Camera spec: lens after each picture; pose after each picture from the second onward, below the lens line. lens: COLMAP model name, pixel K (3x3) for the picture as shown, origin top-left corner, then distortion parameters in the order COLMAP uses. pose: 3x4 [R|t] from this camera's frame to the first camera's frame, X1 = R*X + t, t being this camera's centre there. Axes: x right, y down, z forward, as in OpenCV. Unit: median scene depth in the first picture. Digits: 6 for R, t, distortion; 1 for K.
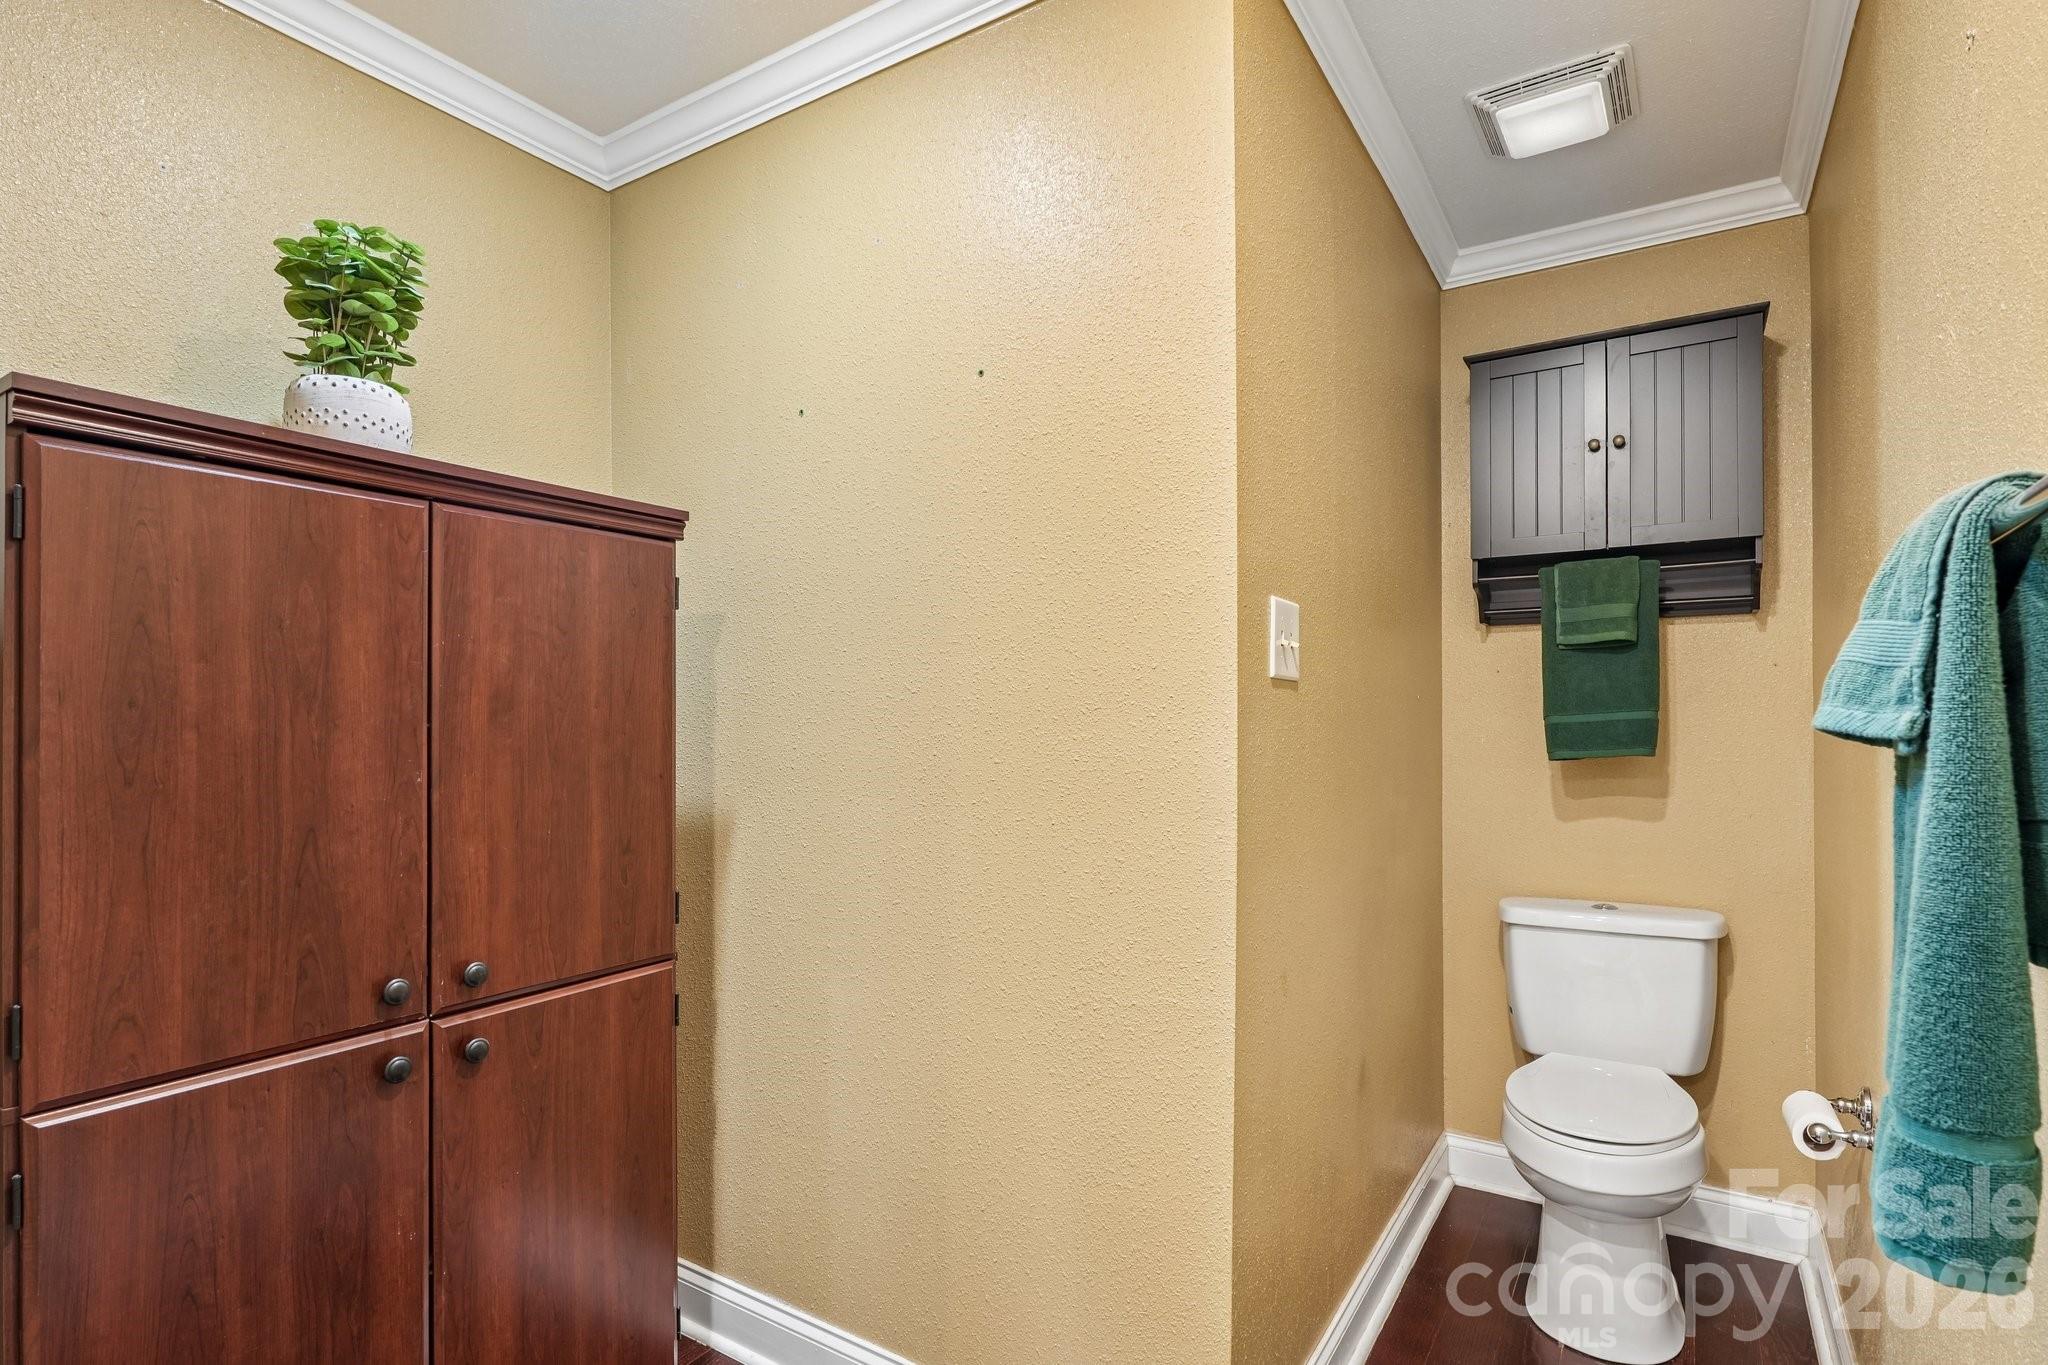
lens RADIAL K [[1015.3, 0, 991.3], [0, 1015.3, 704.8], [0, 0, 1]] dist [-0.002771, -0.000120]
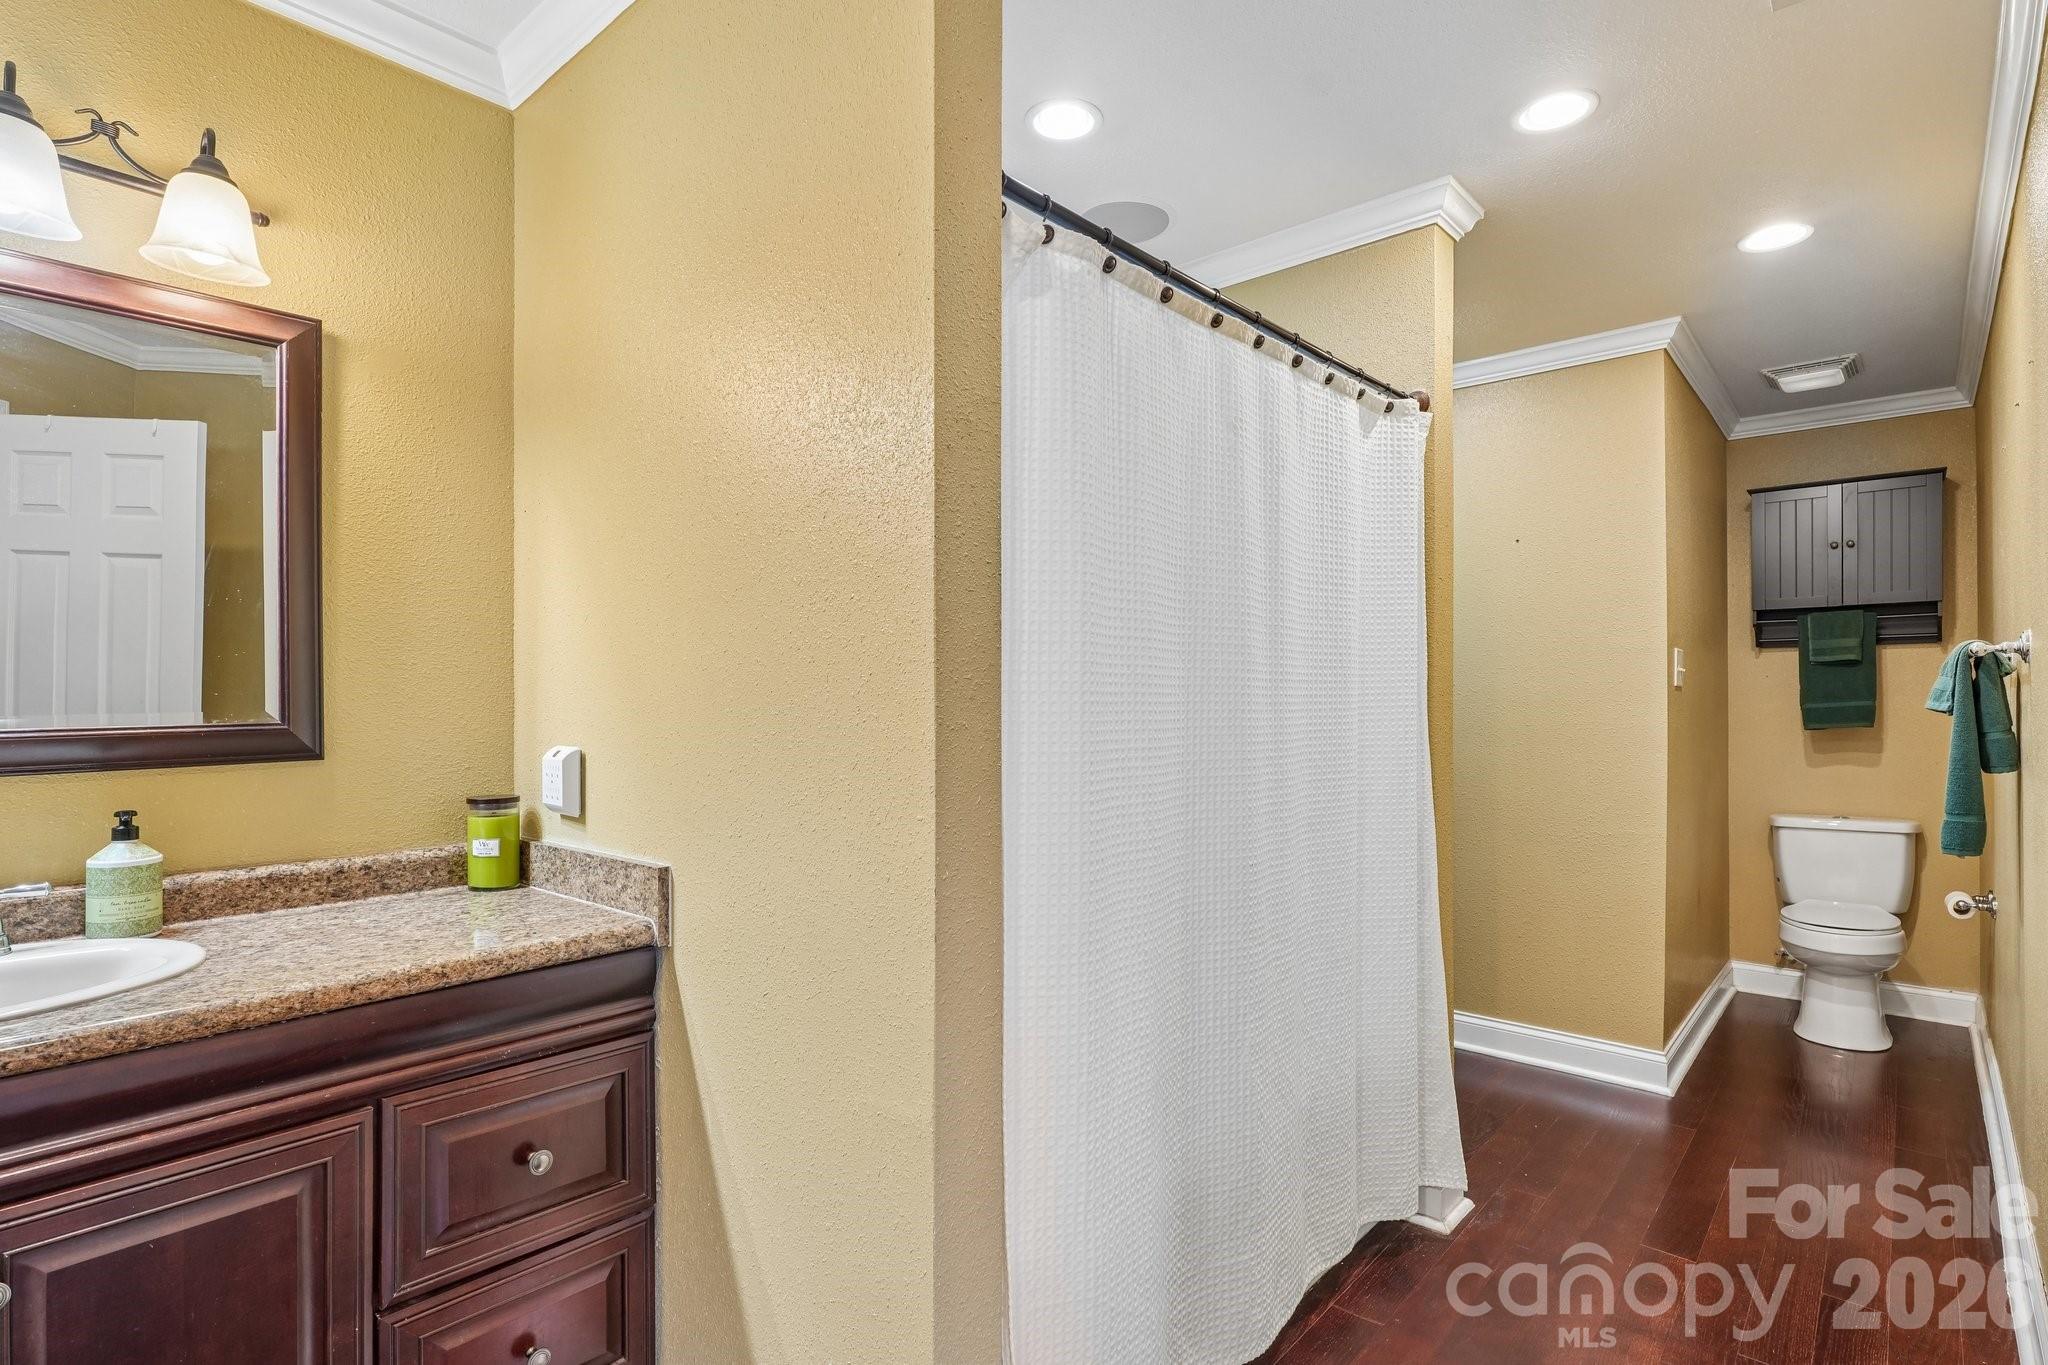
lens RADIAL K [[1009.2, 0, 993.0], [0, 1009.2, 694.8], [0, 0, 1]] dist [-0.000346, 0.000225]
pose [[0.990122, -0.002840, -0.140181, -0.565574], [0.003198, 0.999992, 0.002329, -0.012519], [0.140173, -0.002754, 0.990123, -0.874310]]
